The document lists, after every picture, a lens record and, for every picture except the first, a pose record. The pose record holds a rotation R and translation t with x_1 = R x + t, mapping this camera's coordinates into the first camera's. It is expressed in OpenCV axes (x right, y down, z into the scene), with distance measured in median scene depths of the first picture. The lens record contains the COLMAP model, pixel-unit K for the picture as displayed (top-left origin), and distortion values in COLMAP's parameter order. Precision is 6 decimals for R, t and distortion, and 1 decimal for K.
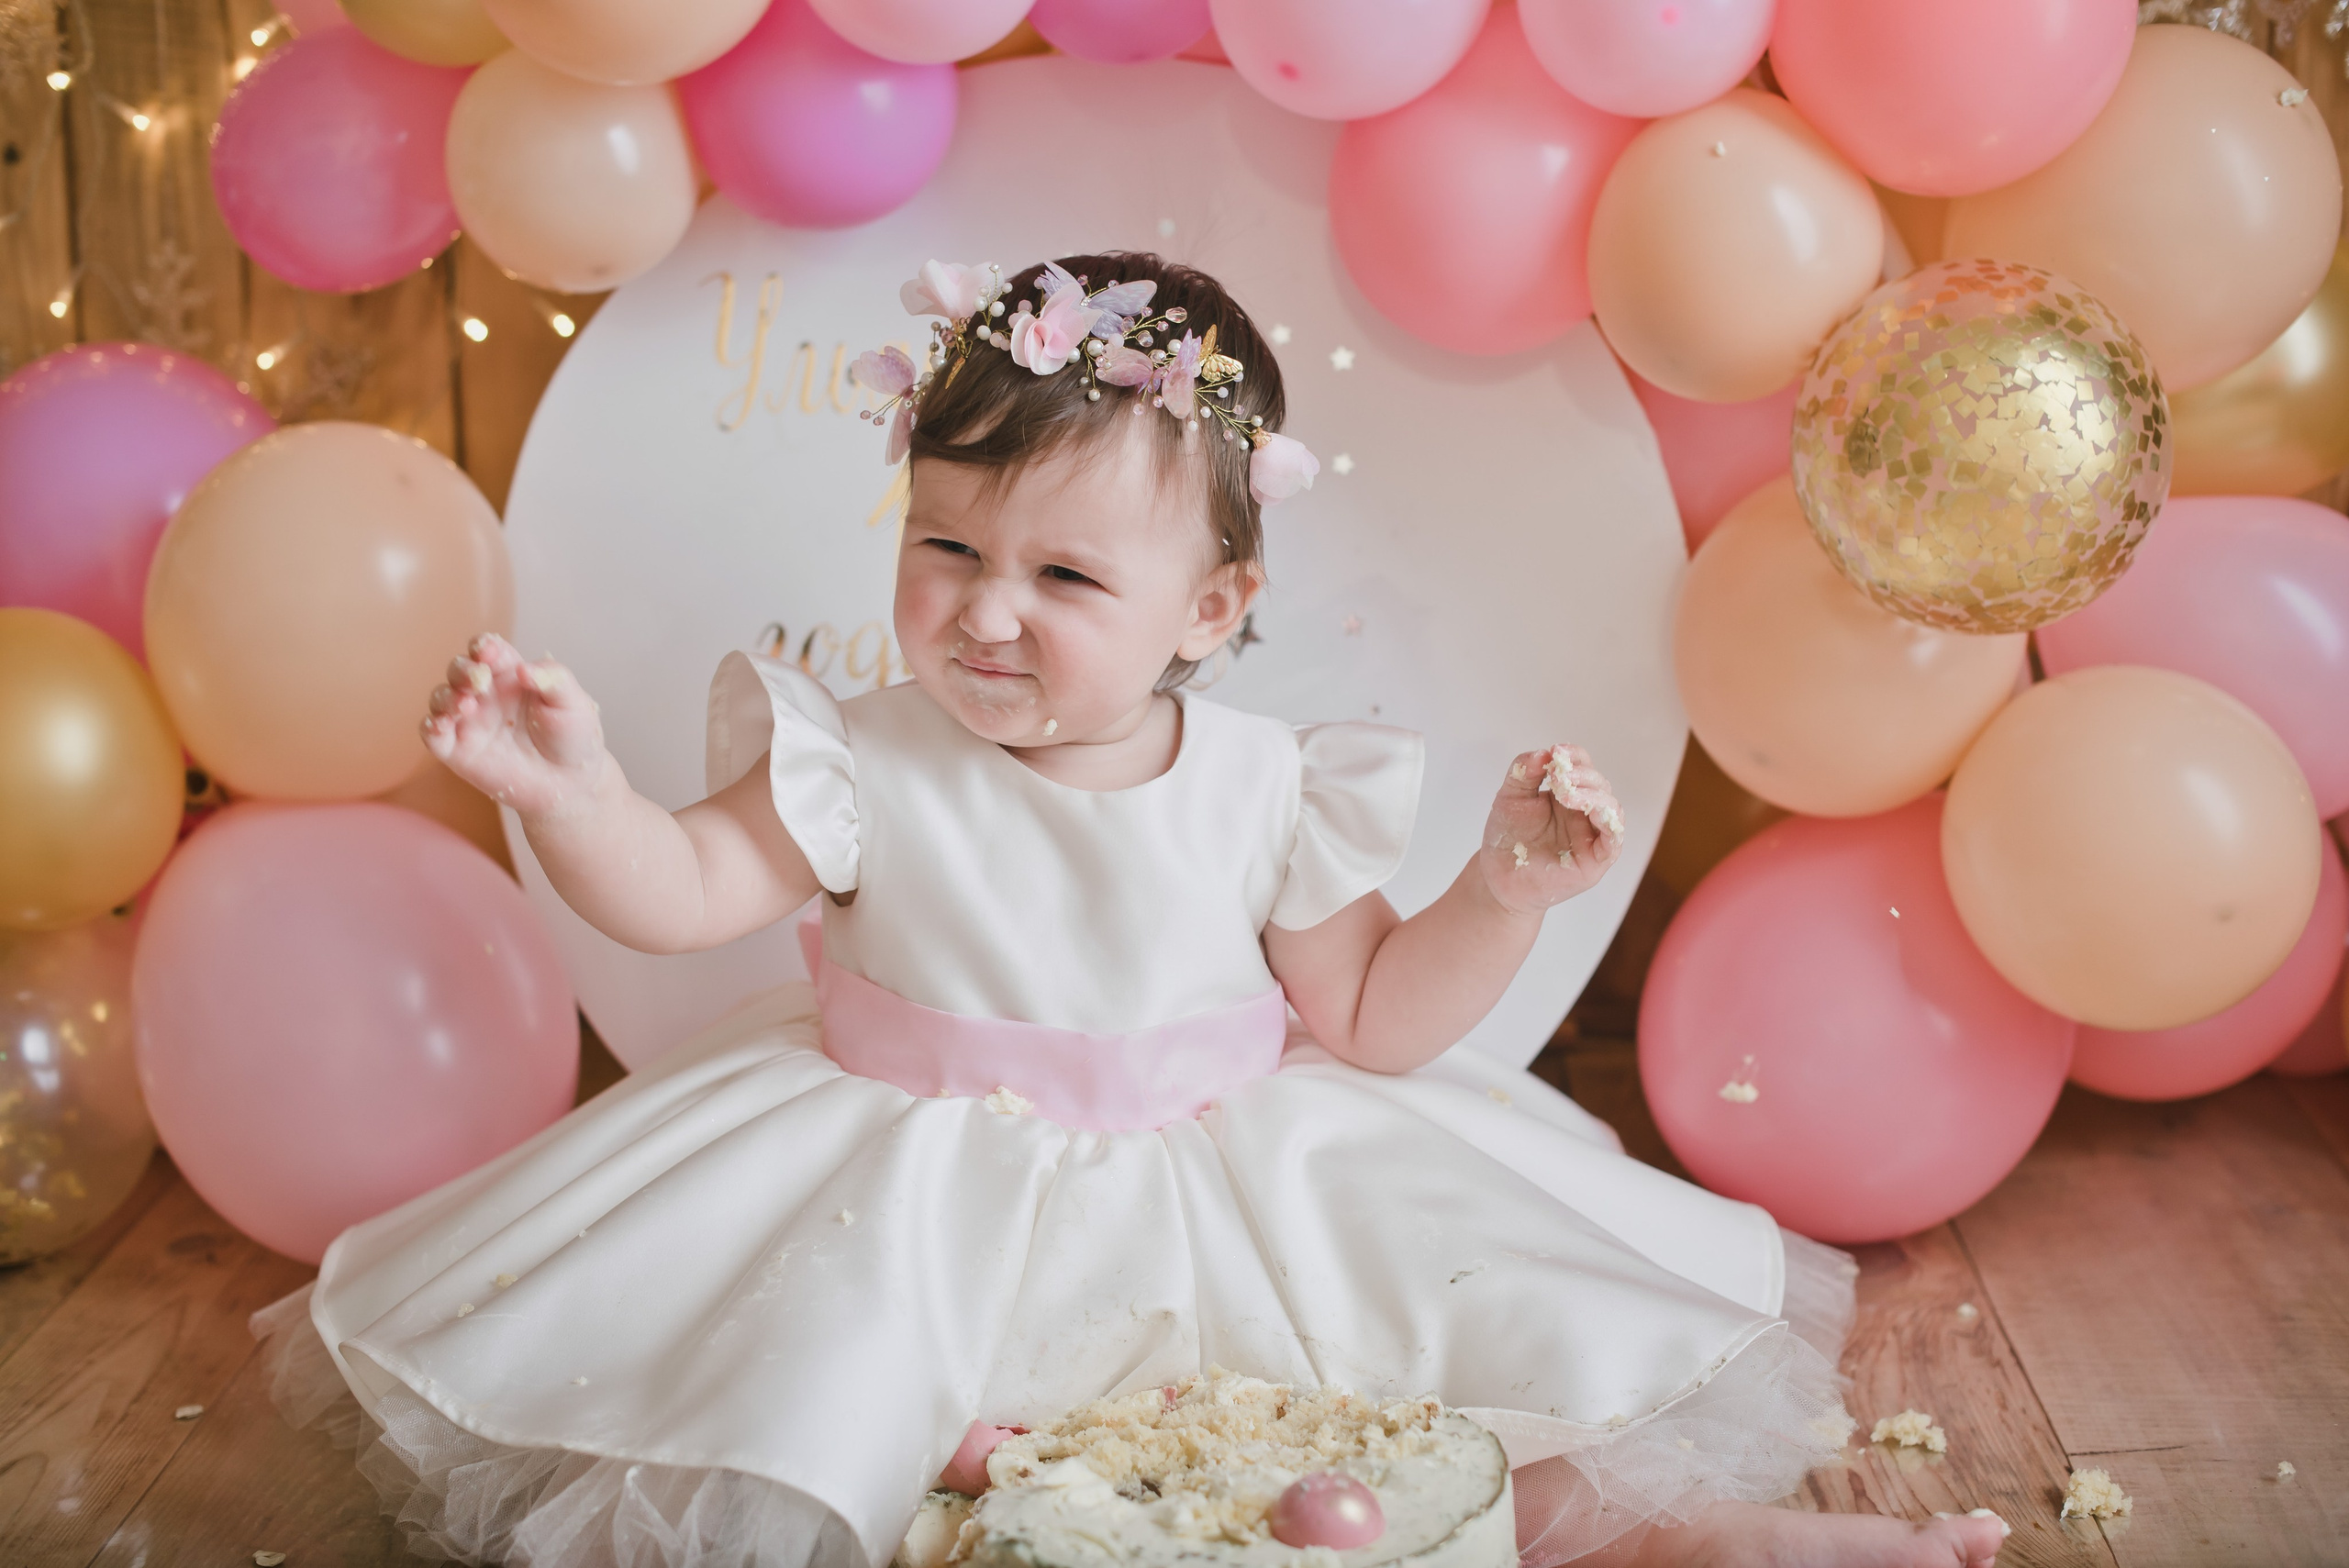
lens RADIAL K [[3481.9, 0, 1177.1], [0, 3481.9, 786.4], [0, 0, 1]] dist [-0.159048, 0.111834]
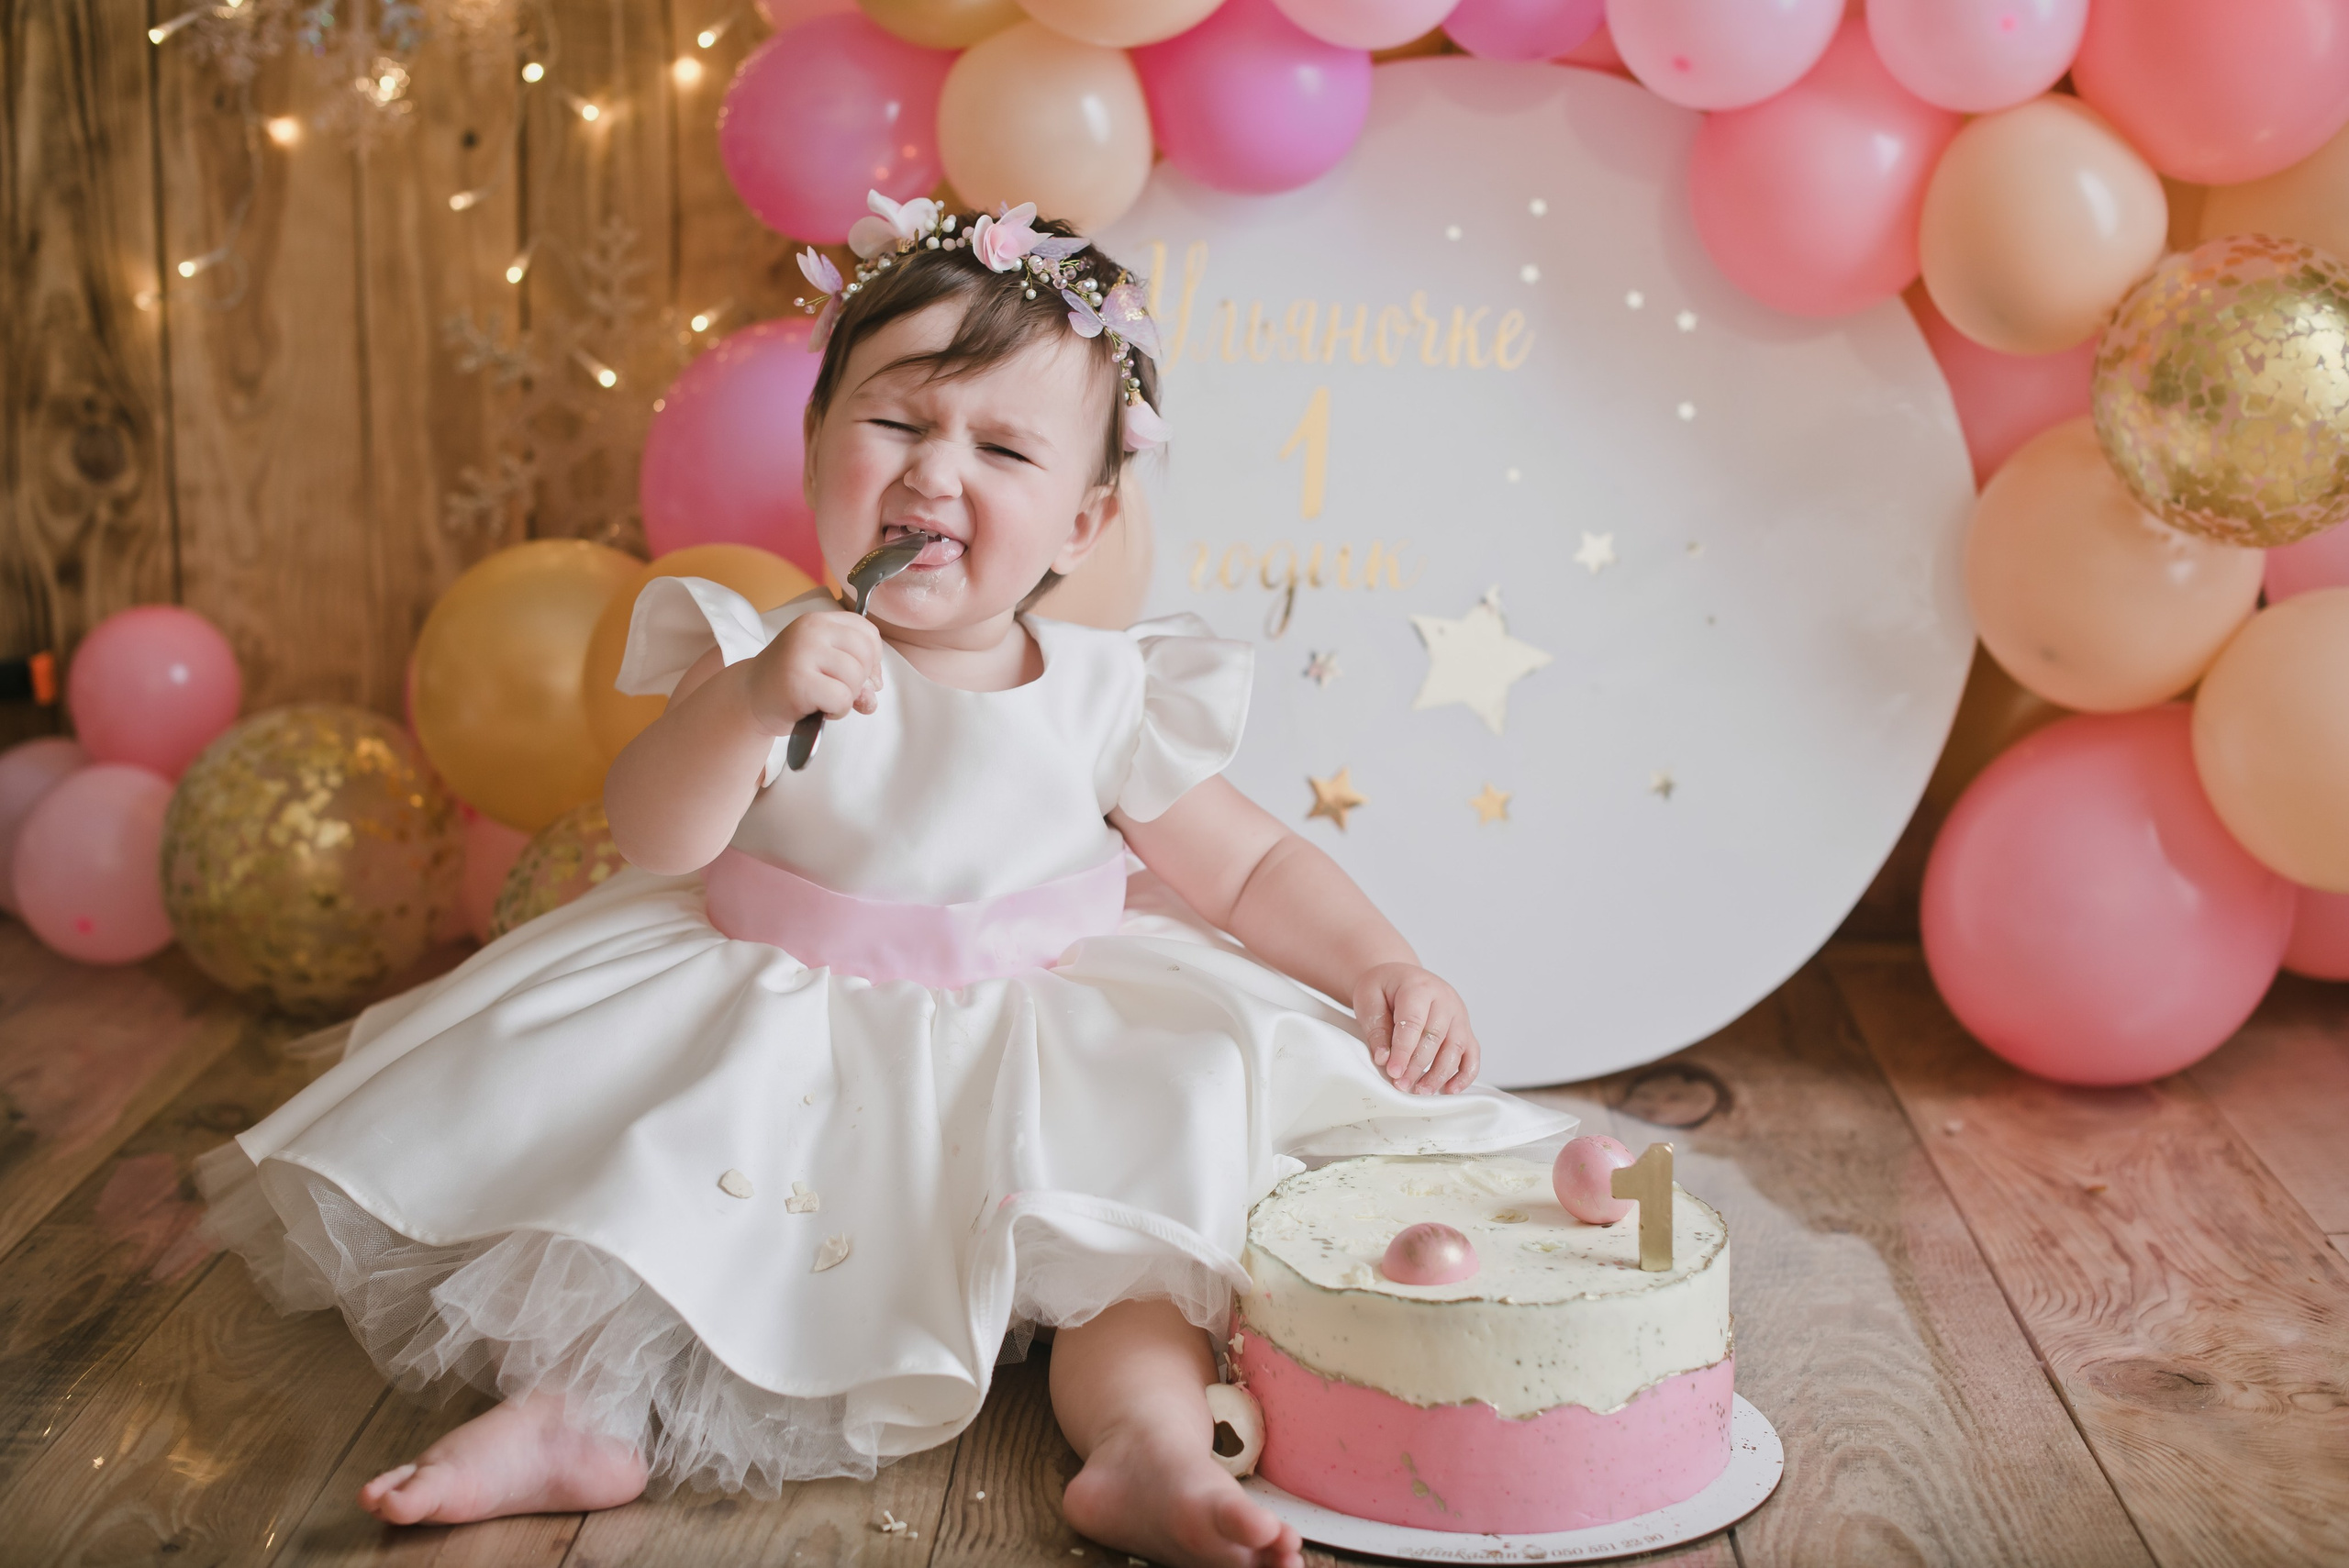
lens RADIAL K [[3466.0, 0, 1179.3], [0, 3466.0, 797.6], [0, 0, 1]] dist [-0.166949, 0.130919]
pose [[0.999854, 0.011708, 0.012442, -0.153179], [-0.011458, 0.999736, -0.019937, 0.069934], [-0.012672, 0.019791, 0.999724, -0.179954]]
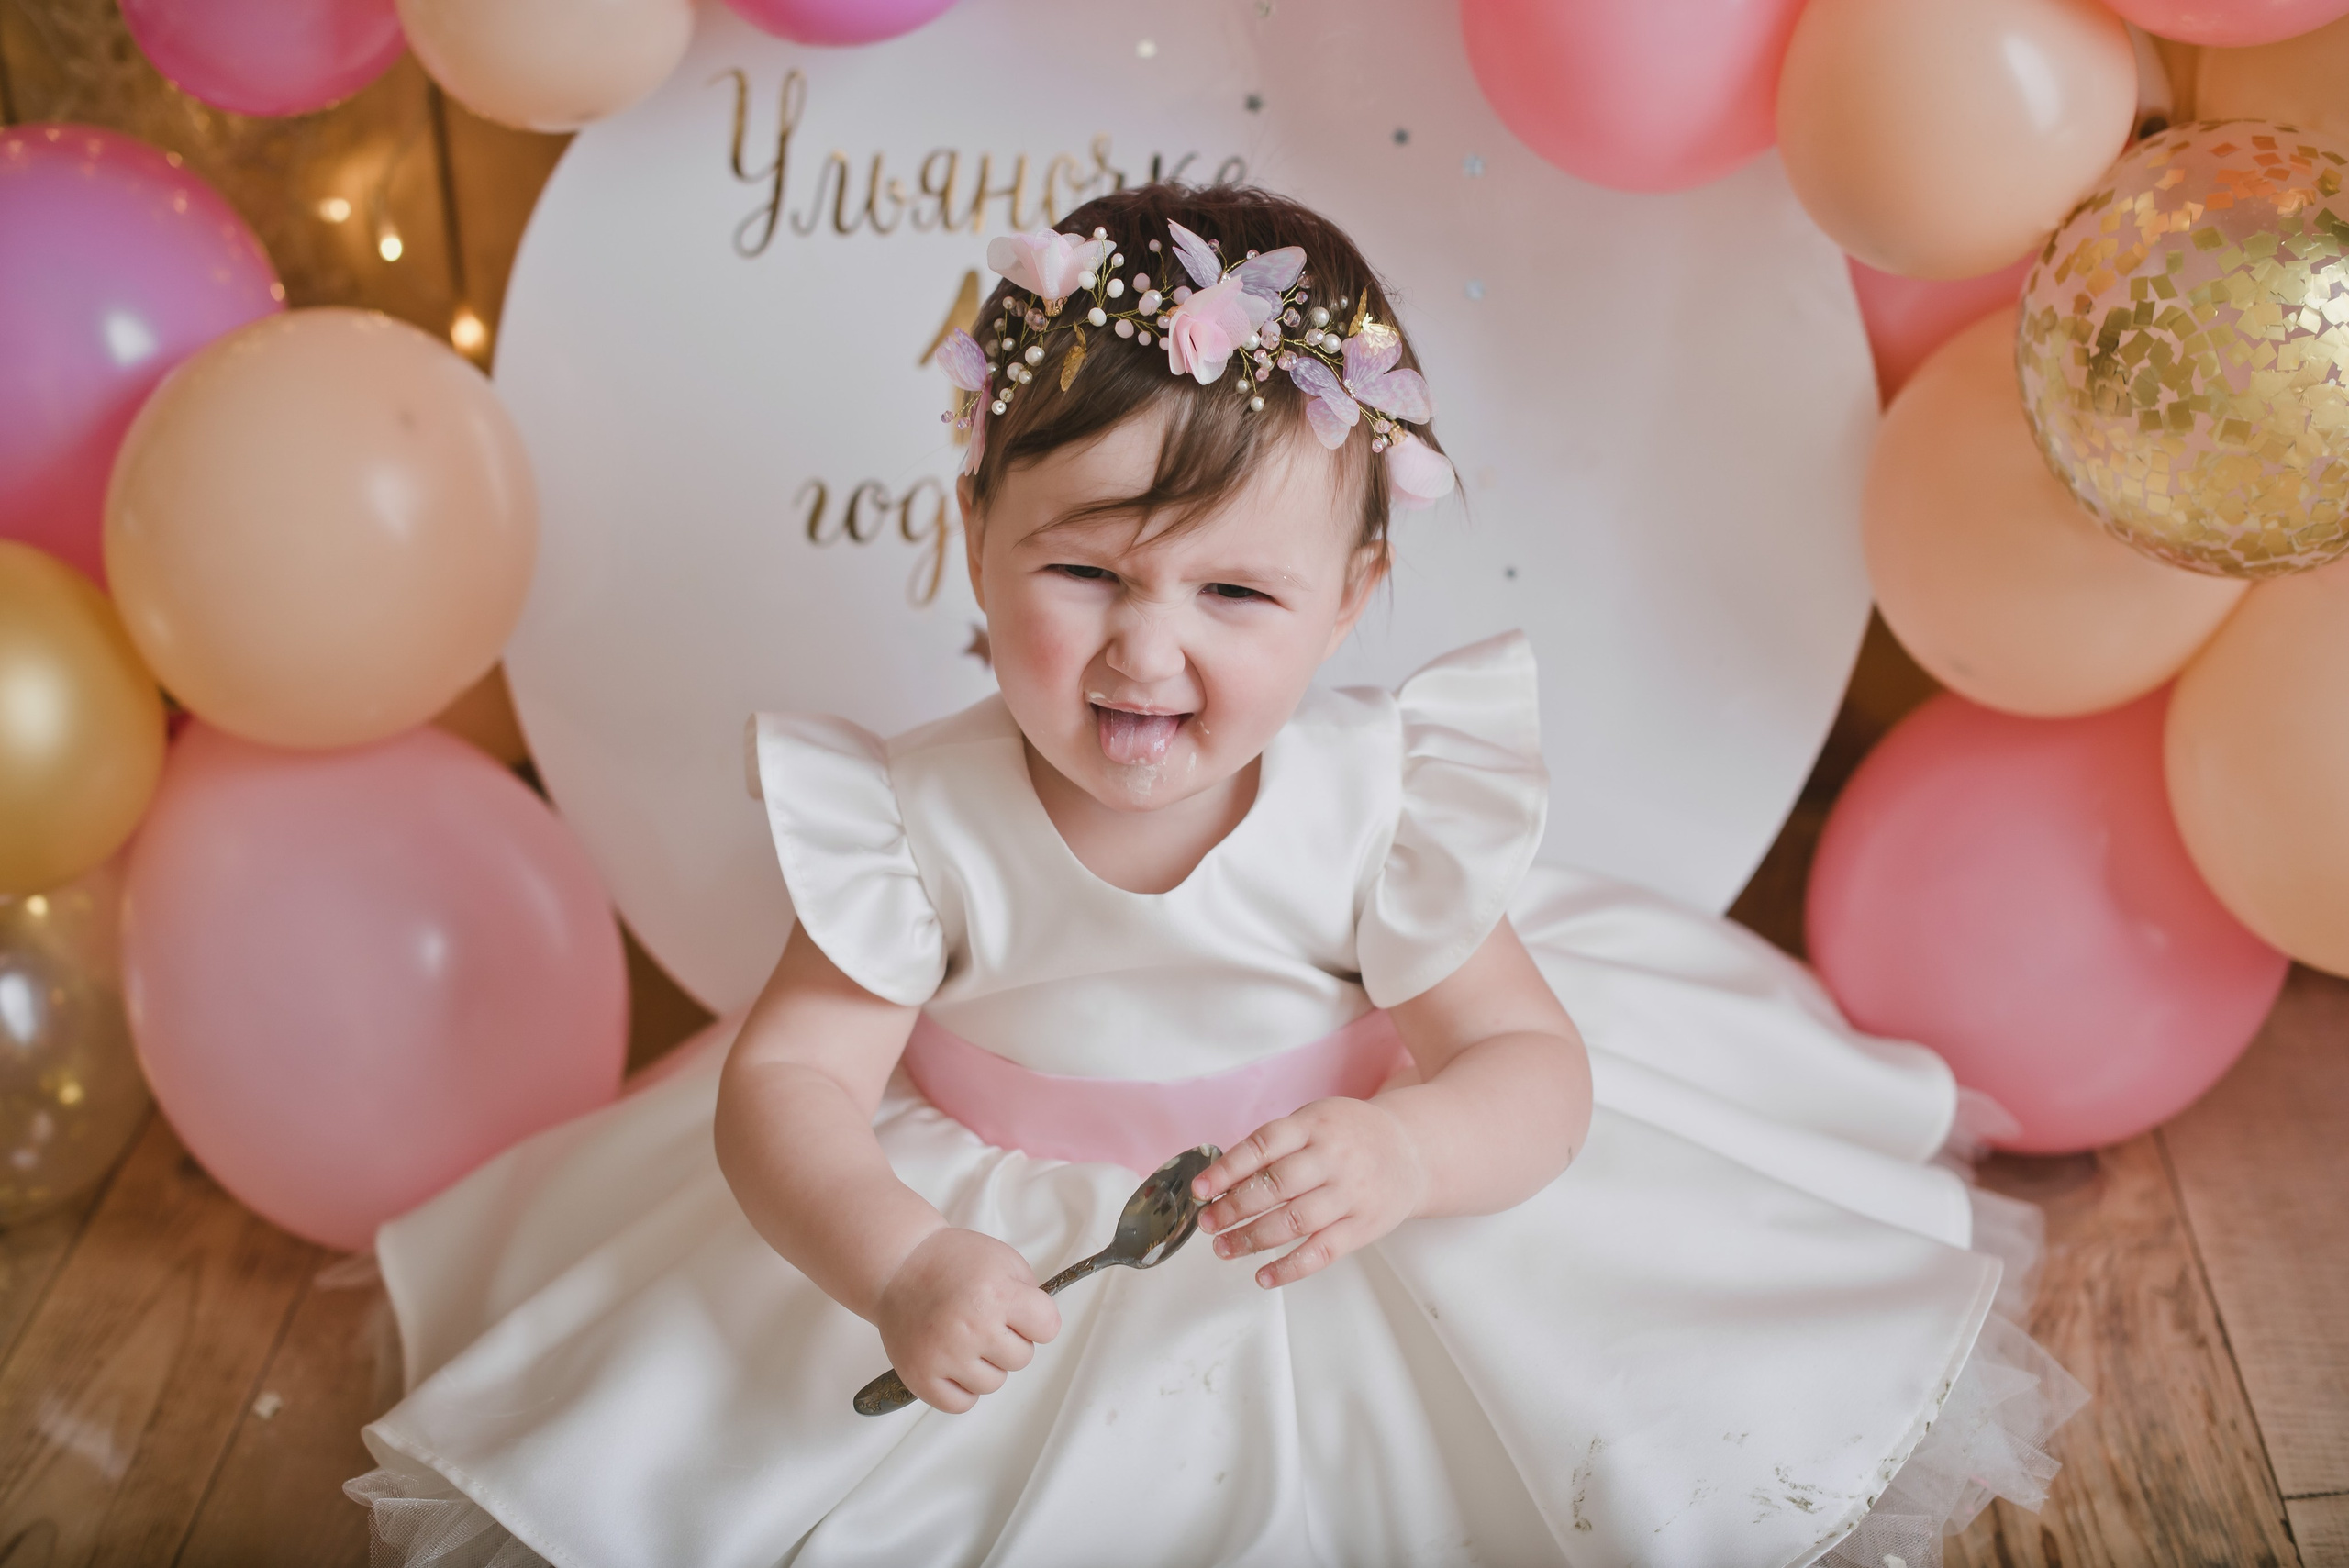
lens RADIAL K [[3466.0, 0, 1179.3], [0, 3466.0, 797.6], [0, 0, 1]] dist [-0.166949, 0.130919]
pose [[0.999616, -0.014158, -0.023837, -0.006789], [0.019623, 0.968674, 0.247561, -0.206724], [0.019585, -0.247934, 0.968579, 0.172305]]
